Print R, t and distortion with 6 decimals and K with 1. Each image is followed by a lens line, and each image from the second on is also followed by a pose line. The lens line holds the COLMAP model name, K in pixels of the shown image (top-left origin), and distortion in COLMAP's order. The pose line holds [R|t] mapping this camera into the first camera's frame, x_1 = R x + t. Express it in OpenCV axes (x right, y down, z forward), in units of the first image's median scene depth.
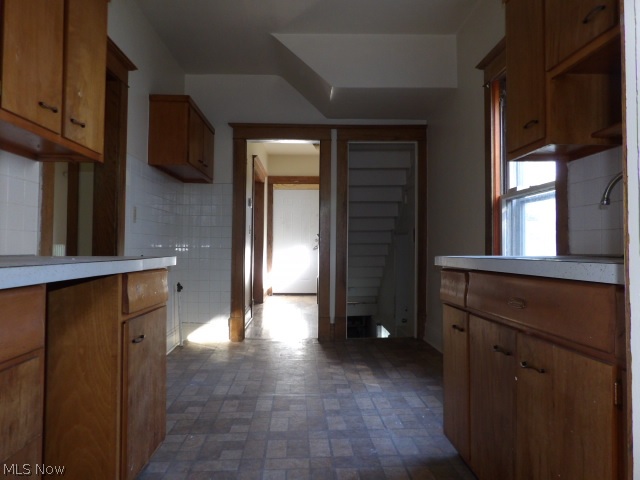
lens RADIAL K [[451.6, 0, 312.7], [0, 451.6, 233.1], [0, 0, 1]] dist [-0.055438, 0.054299]
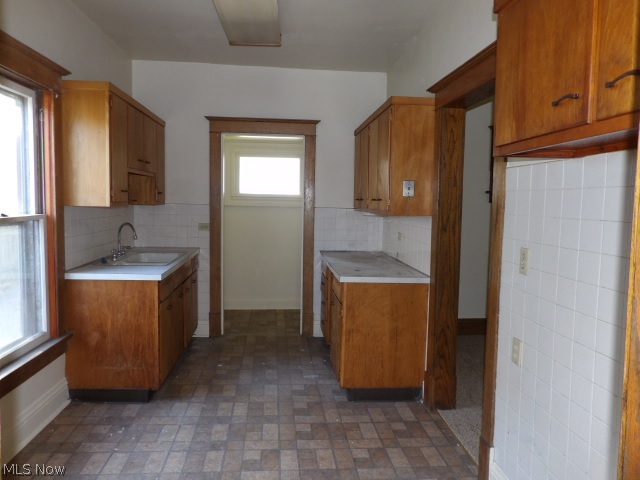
lens RADIAL K [[451.6, 0, 312.7], [0, 451.6, 233.1], [0, 0, 1]] dist [-0.055438, 0.054299]
pose [[-0.998207, -0.024164, -0.054755, -0.113846], [-0.026332, 0.998883, 0.039226, -0.134687], [0.053746, 0.040597, -0.997729, 2.246554]]
